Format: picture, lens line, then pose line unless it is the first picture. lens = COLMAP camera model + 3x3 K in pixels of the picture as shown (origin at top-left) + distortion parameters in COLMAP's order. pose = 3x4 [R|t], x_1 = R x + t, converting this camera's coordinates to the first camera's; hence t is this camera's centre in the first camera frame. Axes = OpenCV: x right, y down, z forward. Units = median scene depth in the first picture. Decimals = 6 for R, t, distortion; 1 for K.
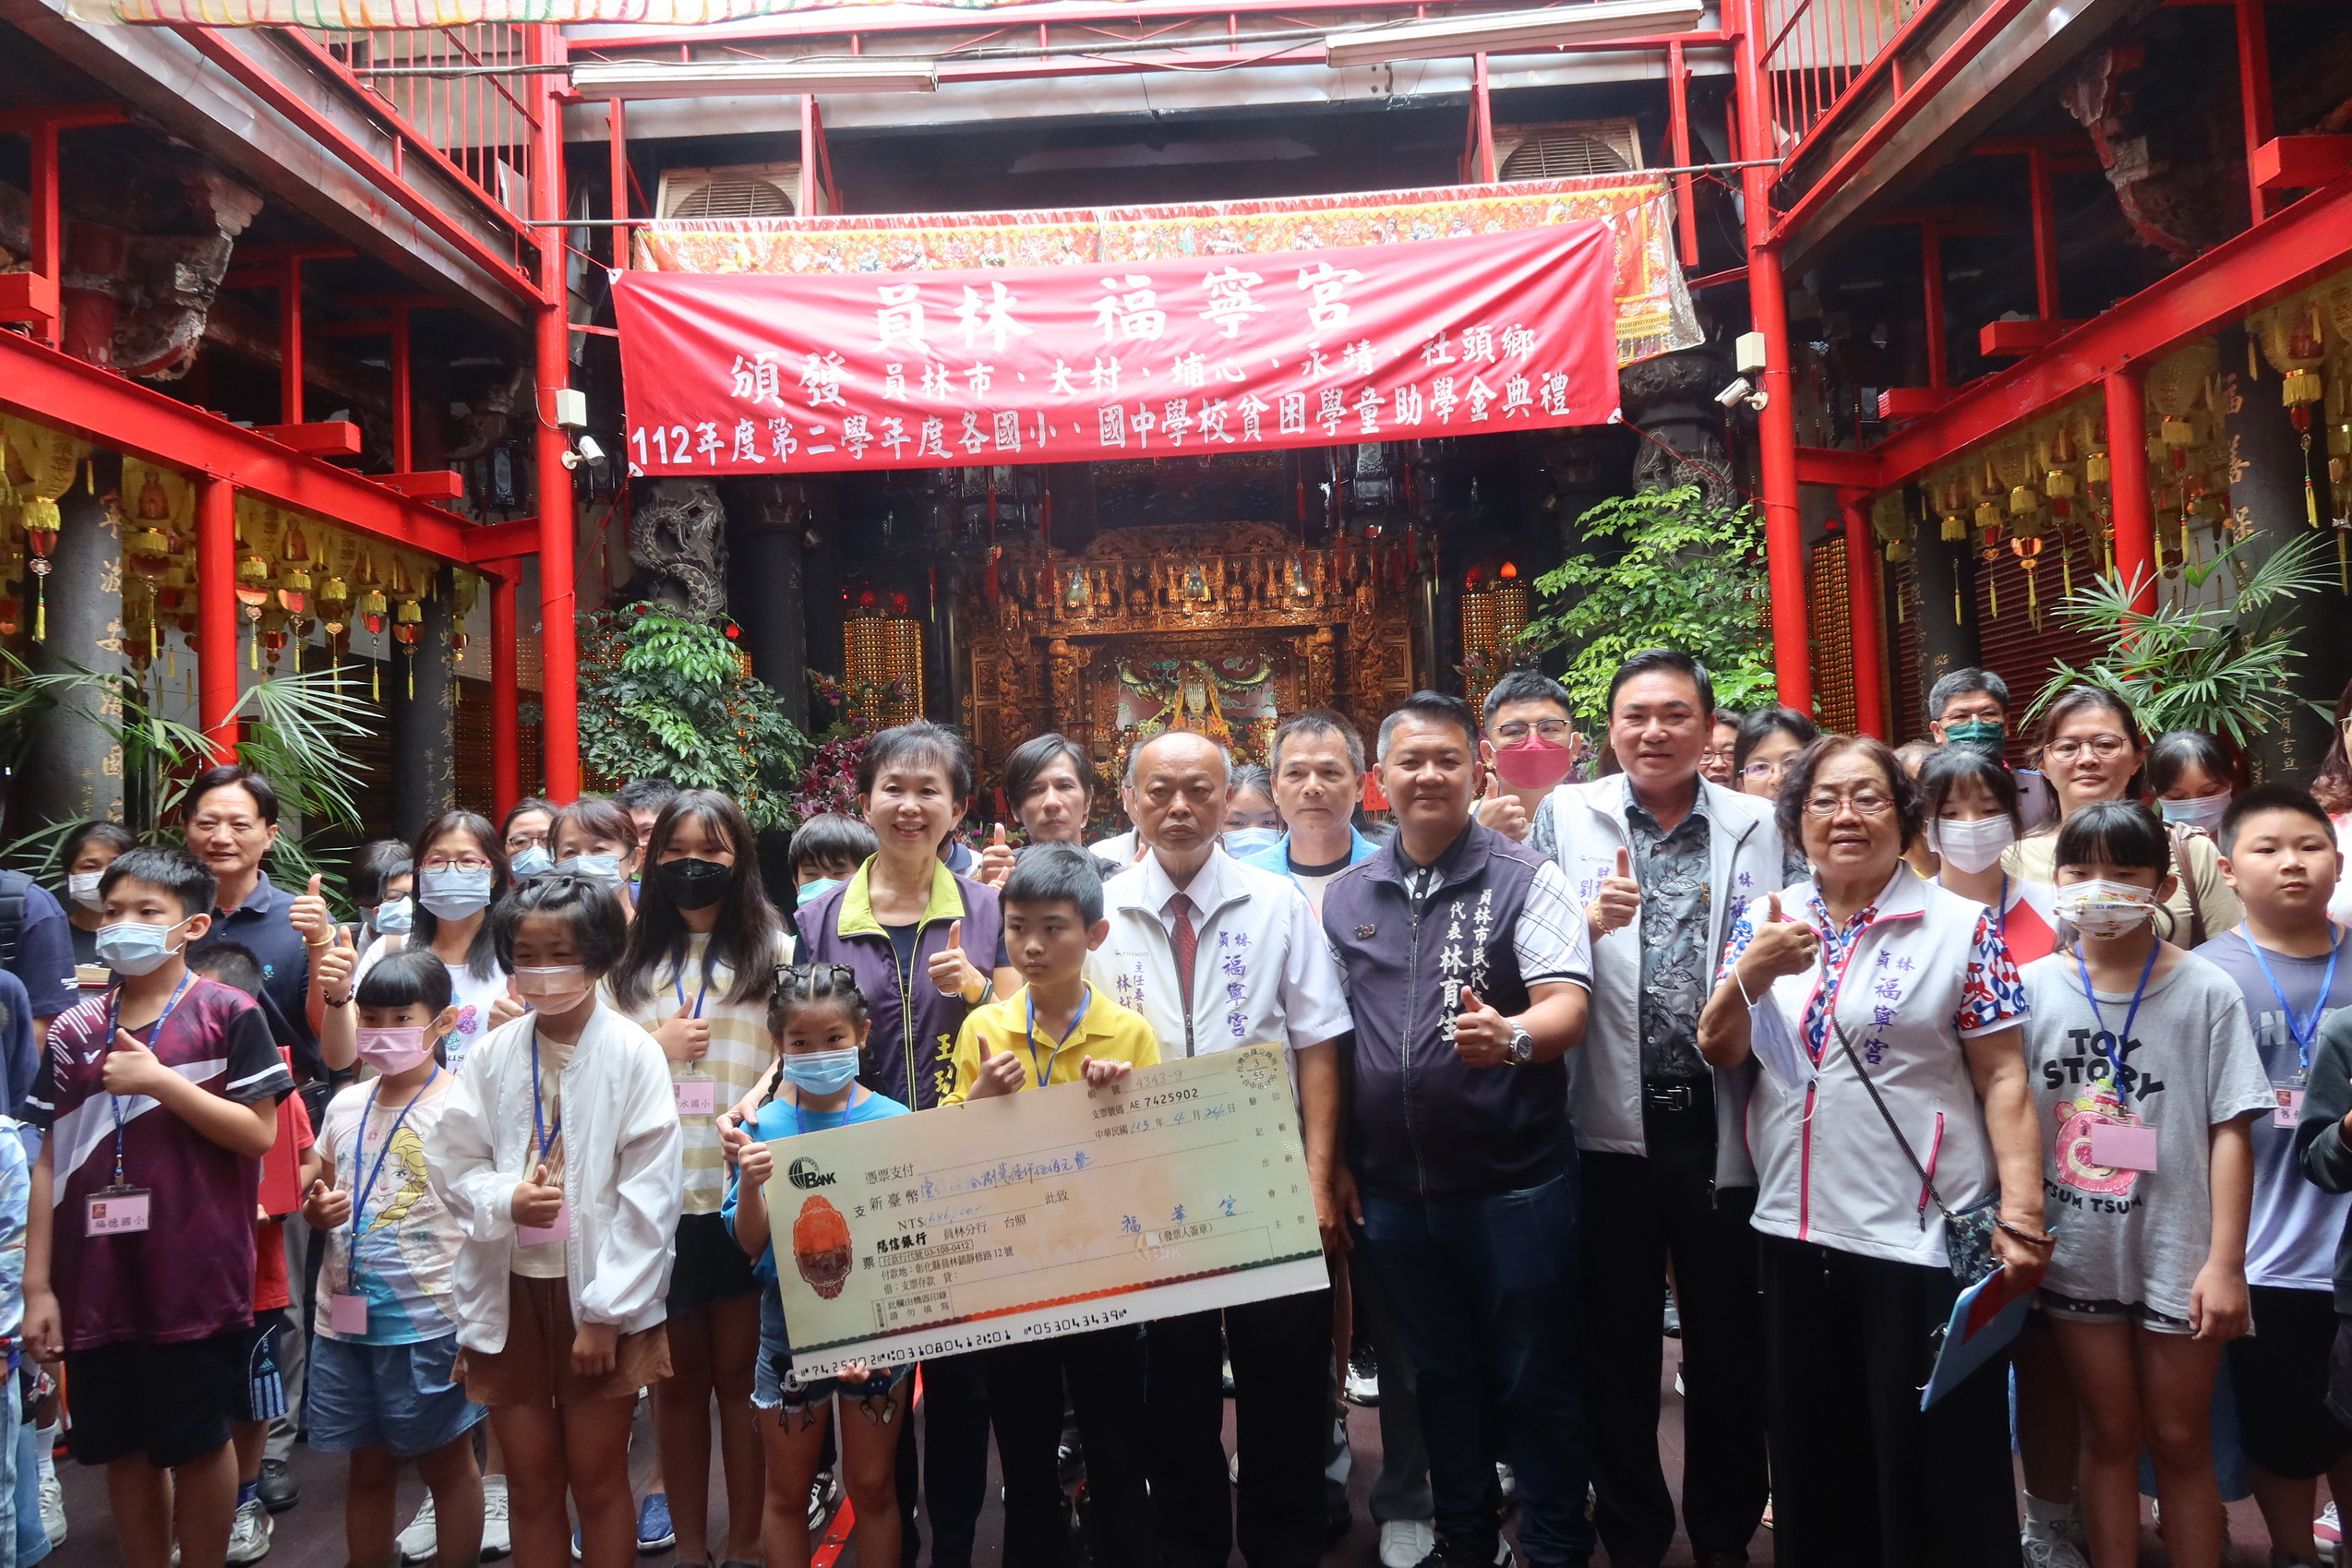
lens RADIAL K [[1770.5, 0, 1174.1], [0, 1770.5, 779.2], [0, 0, 1]] dist [-0.001001, -0.000229]
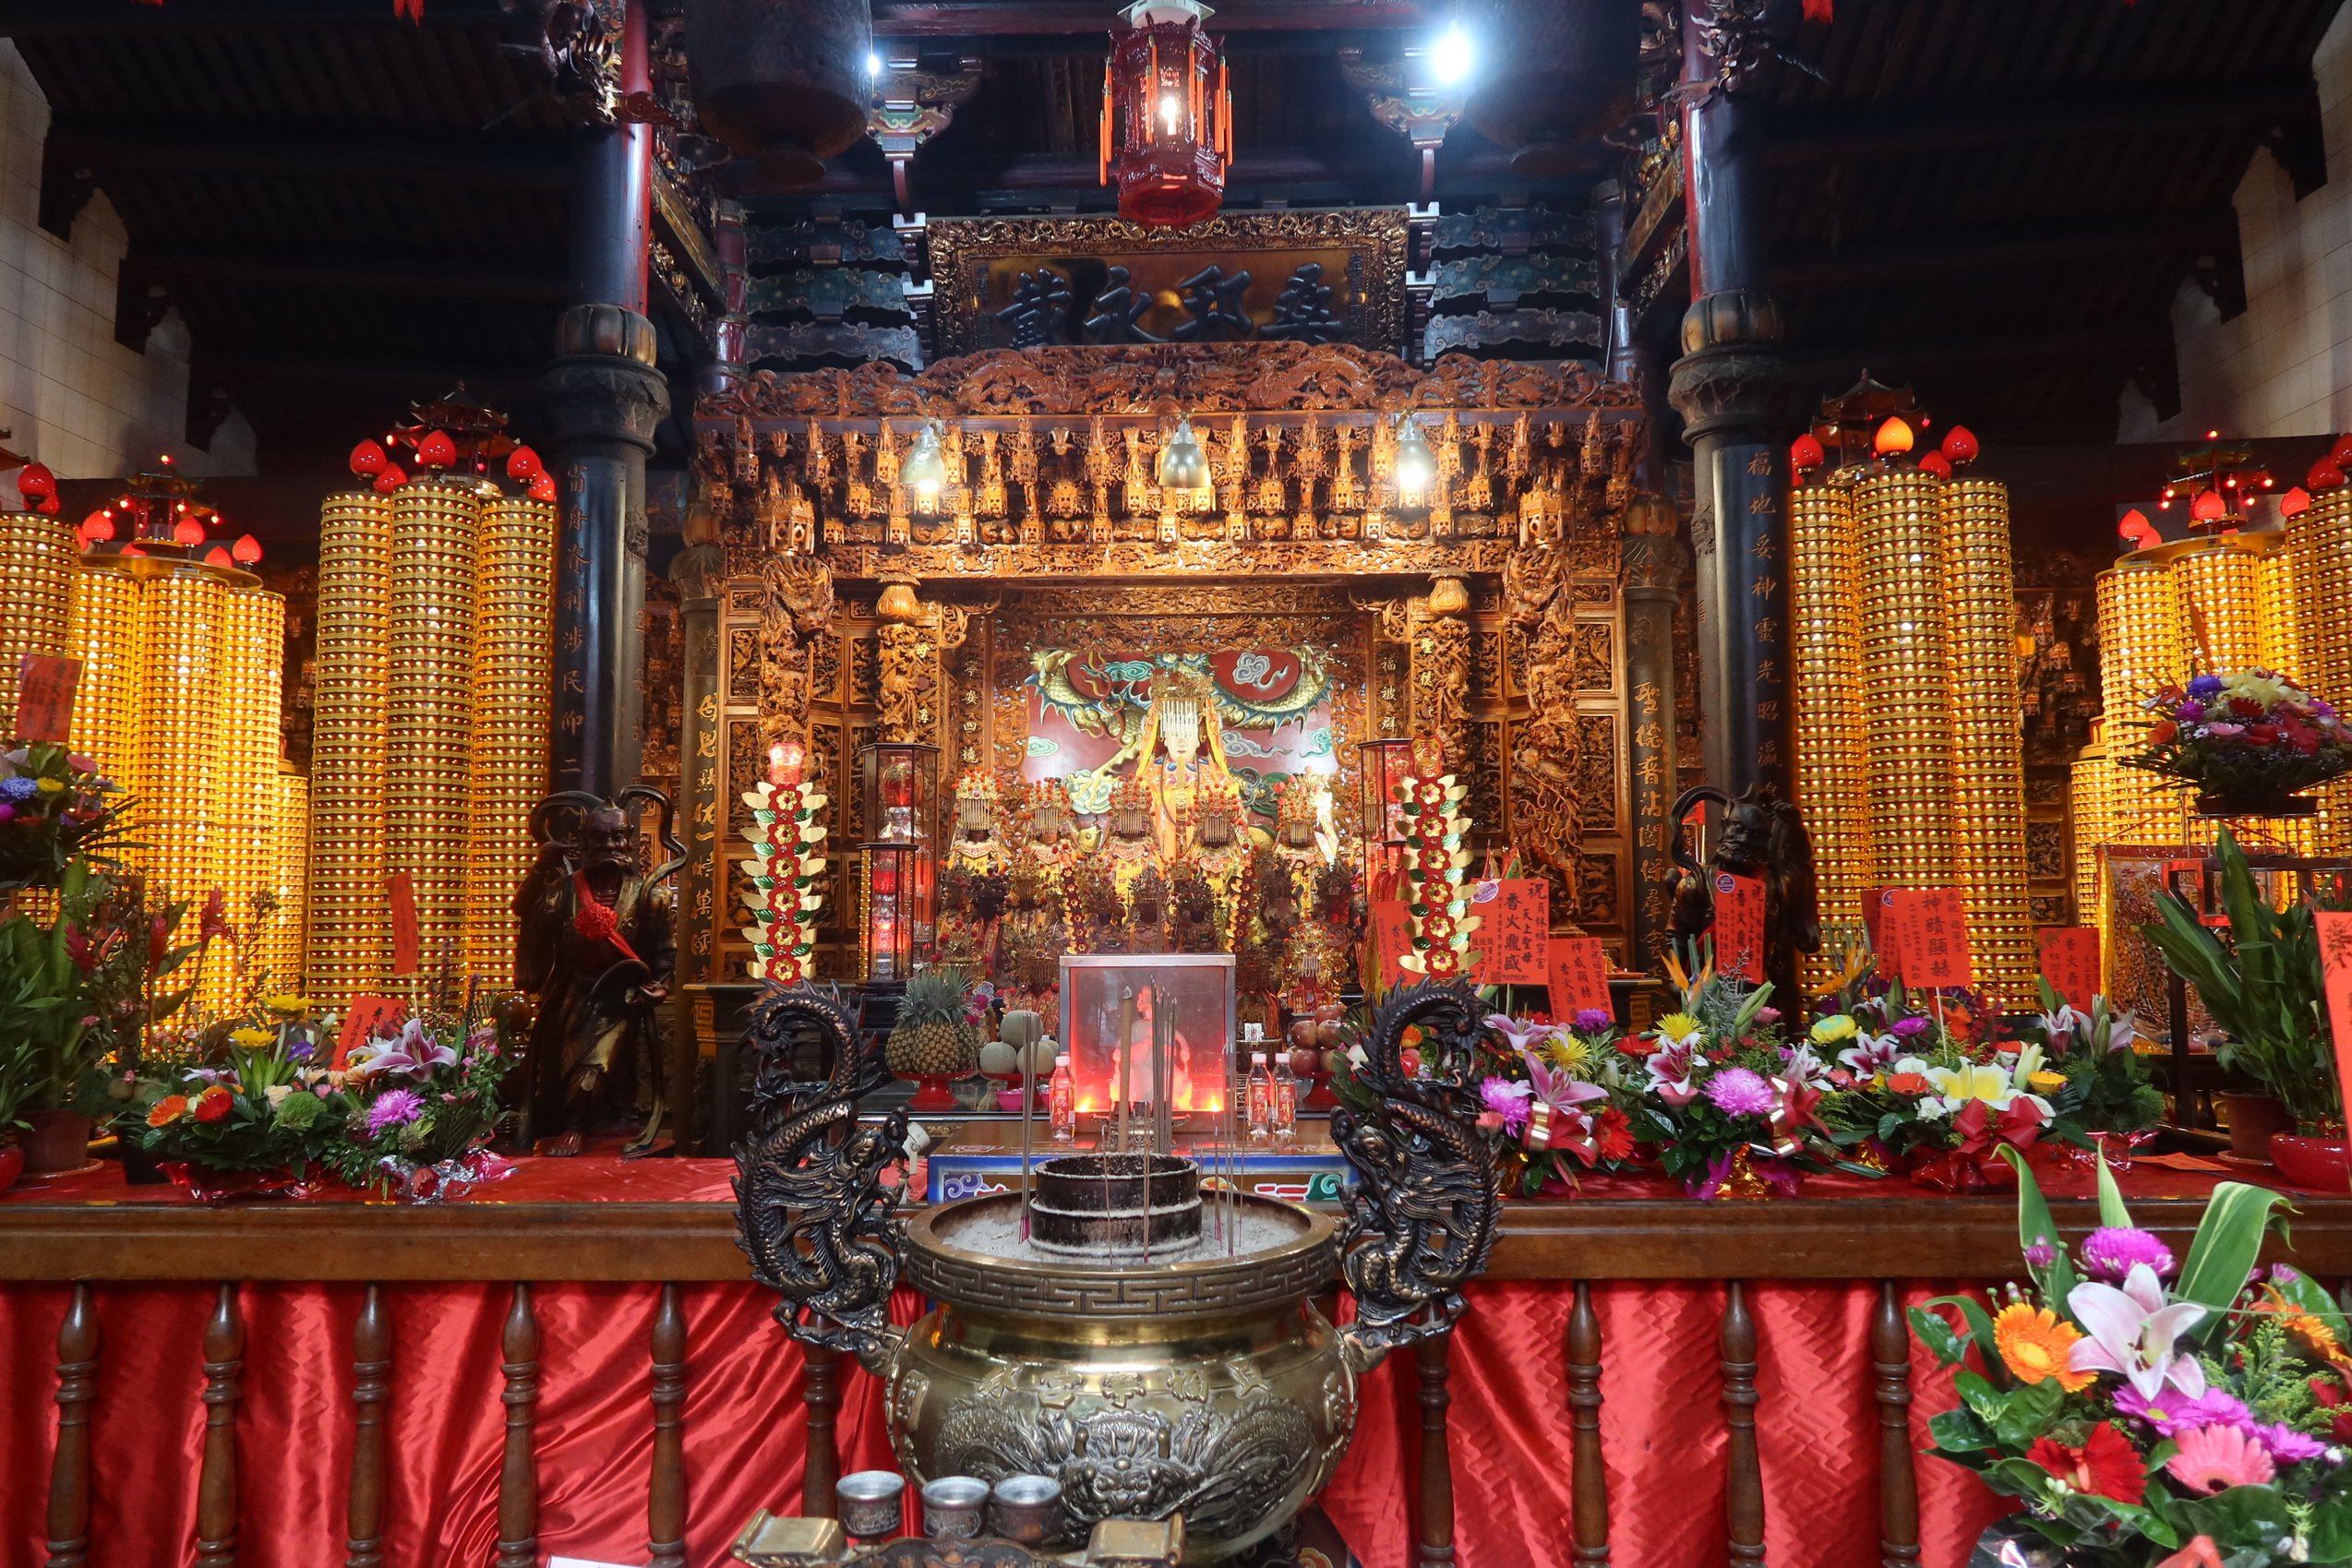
lens RADIAL K [[1770.5, 0, 1174.9], [0, 1770.5, 779.4], [0, 0, 1]] dist [-0.001001, -0.000229]
pose [[0.999320, 0.036867, 0.000216, 0.012276], [-0.036796, 0.997735, -0.056309, -0.001408], [-0.002291, 0.056262, 0.998413, 0.523257]]
